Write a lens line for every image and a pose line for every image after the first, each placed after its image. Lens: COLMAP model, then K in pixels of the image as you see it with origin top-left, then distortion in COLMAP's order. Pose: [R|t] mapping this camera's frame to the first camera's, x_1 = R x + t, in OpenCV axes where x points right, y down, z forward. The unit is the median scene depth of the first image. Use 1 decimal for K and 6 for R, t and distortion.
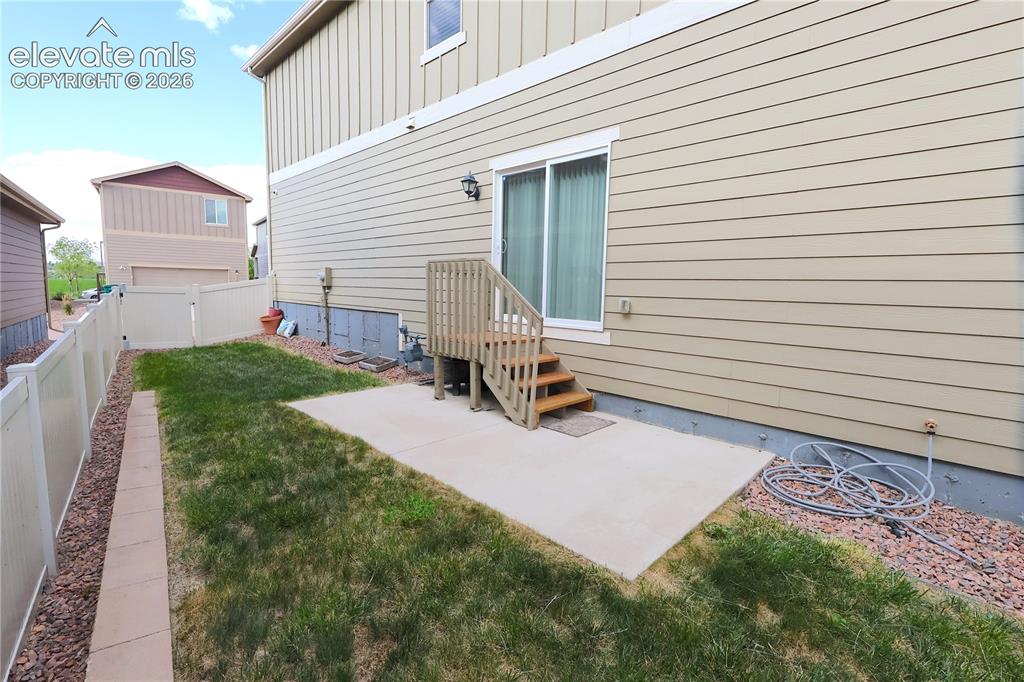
lens RADIAL K [[470.0, 0, 512.0], [0, 470.0, 341.0], [0, 0, 1]] dist [-0.000199, -0.000036]
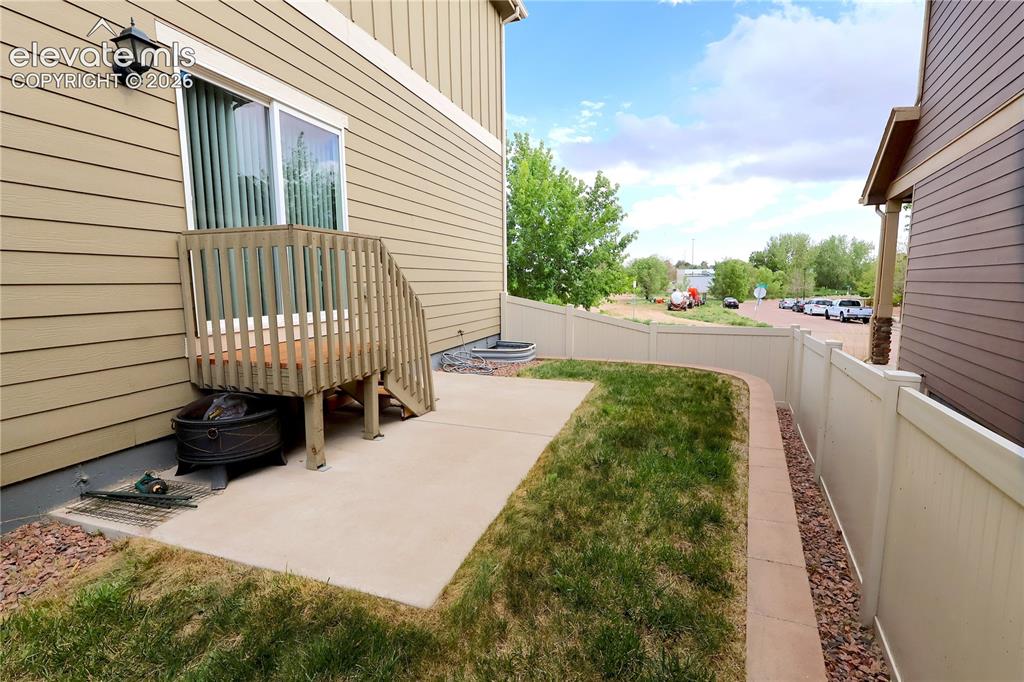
lens RADIAL K [[470.0, 0, 512.0], [0, 470.0, 341.0], [0, 0, 1]] dist [-0.000199, -0.000036]
pose [[-0.437332, -0.134498, 0.889186, -0.746150], [0.096893, 0.975950, 0.195277, -0.118190], [-0.894065, 0.171557, -0.413782, 0.977442]]
